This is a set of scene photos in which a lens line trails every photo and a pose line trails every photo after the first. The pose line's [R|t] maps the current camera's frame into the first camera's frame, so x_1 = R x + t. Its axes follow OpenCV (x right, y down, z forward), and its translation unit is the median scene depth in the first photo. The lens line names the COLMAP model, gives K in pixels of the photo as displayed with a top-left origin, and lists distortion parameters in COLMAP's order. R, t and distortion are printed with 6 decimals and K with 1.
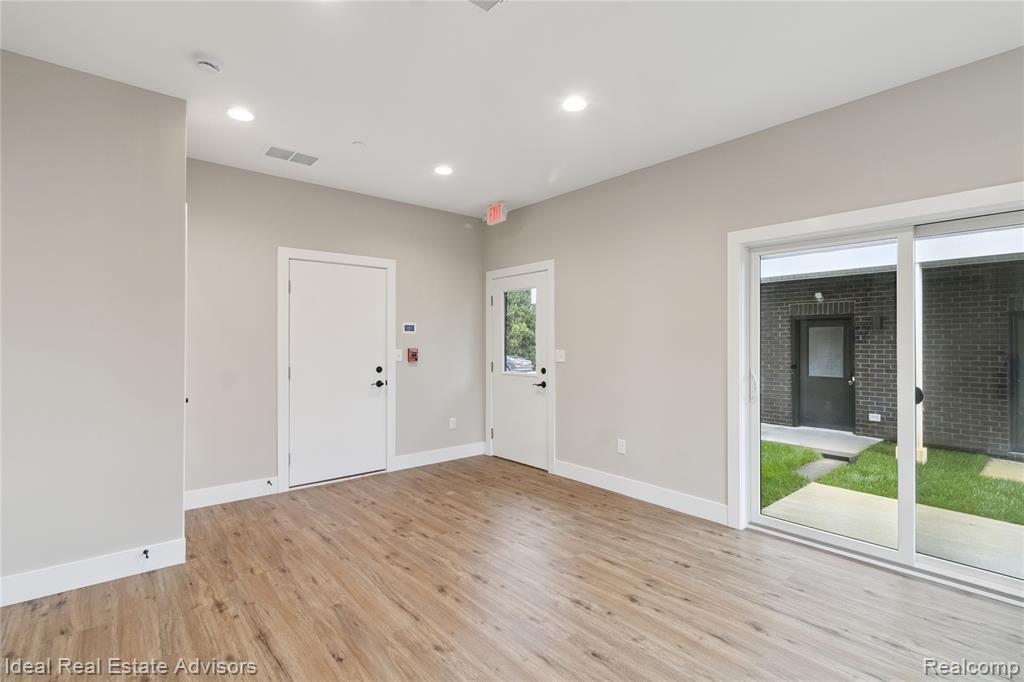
lens RADIAL K [[479.7, 0, 507.5], [0, 479.7, 341.8], [0, 0, 1]] dist [0.009357, -0.000858]
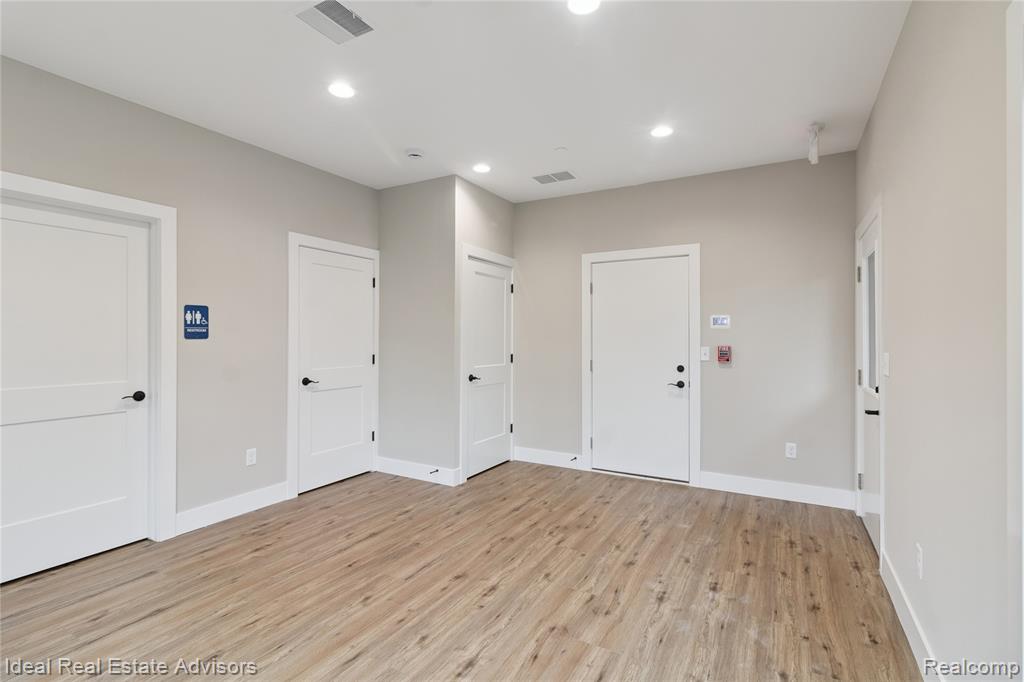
lens RADIAL K [[479.7, 0, 525.7], [0, 479.7, 340.6], [0, 0, 1]] dist [0.009357, -0.000858]
pose [[0.350413, 0.005822, -0.936577, 0.662937], [0.000653, 0.999979, 0.006460, -0.001242], [0.936595, -0.002875, 0.350402, 0.578126]]
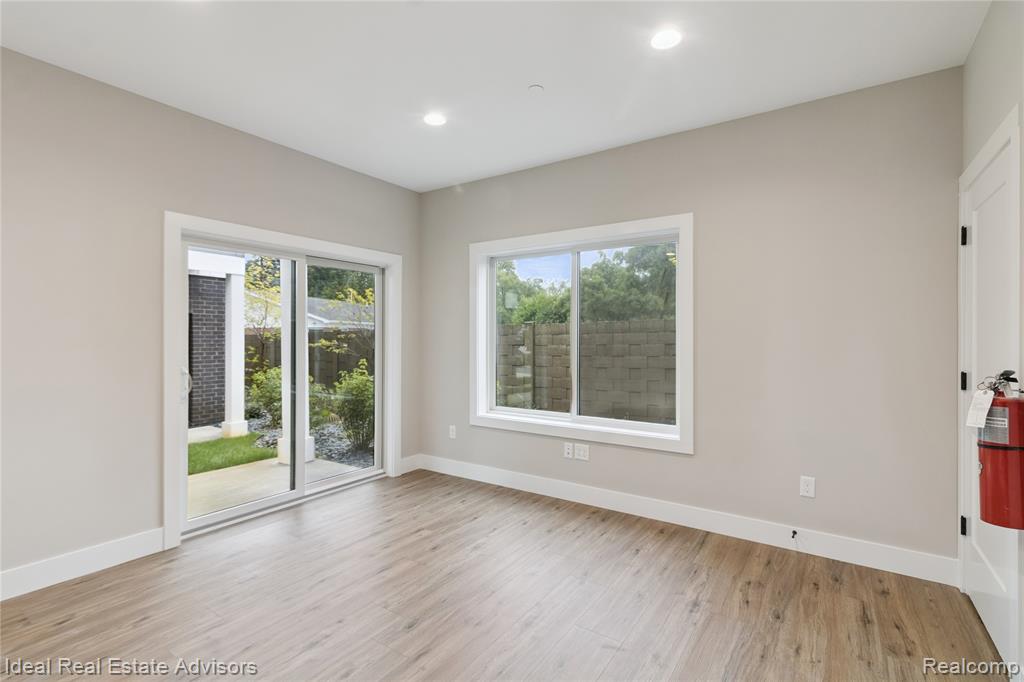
lens RADIAL K [[479.7, 0, 520.7], [0, 479.7, 336.0], [0, 0, 1]] dist [0.009357, -0.000858]
pose [[-0.274302, -0.002723, 0.961640, -0.554308], [-0.004037, 0.999990, 0.001681, -0.005083], [-0.961635, -0.003421, -0.274311, 0.631019]]
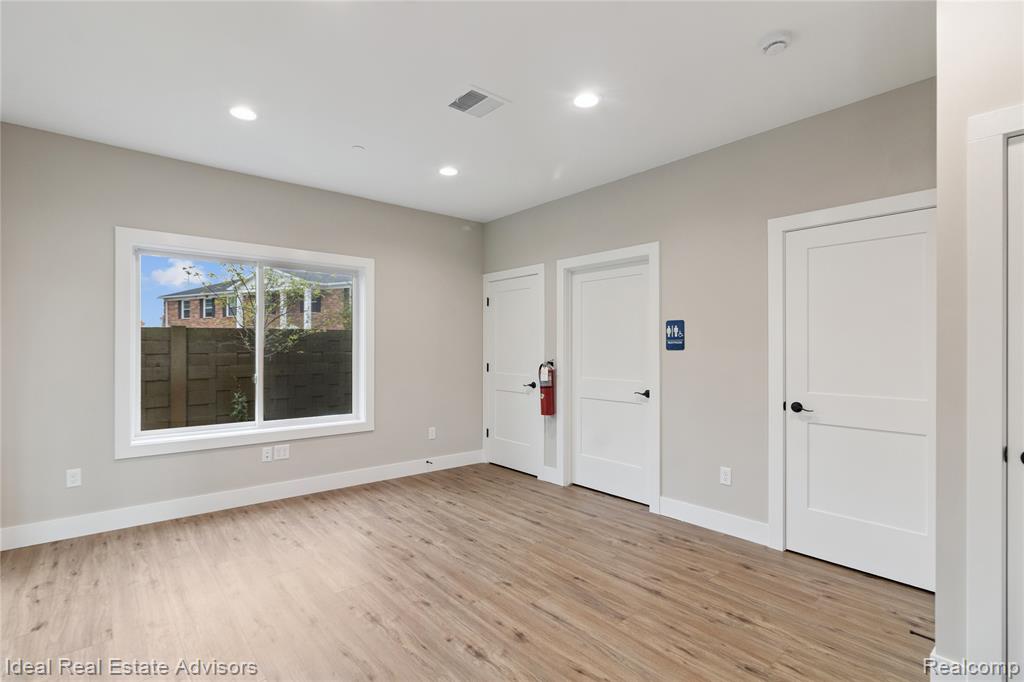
lens RADIAL K [[479.7, 0, 486.4], [0, 479.7, 347.8], [0, 0, 1]] dist [0.009357, -0.000858]
pose [[-0.999544, -0.005471, 0.029711, -0.073860], [-0.005587, 0.999977, -0.003847, 0.002551], [-0.029690, -0.004012, -0.999551, 1.396820]]
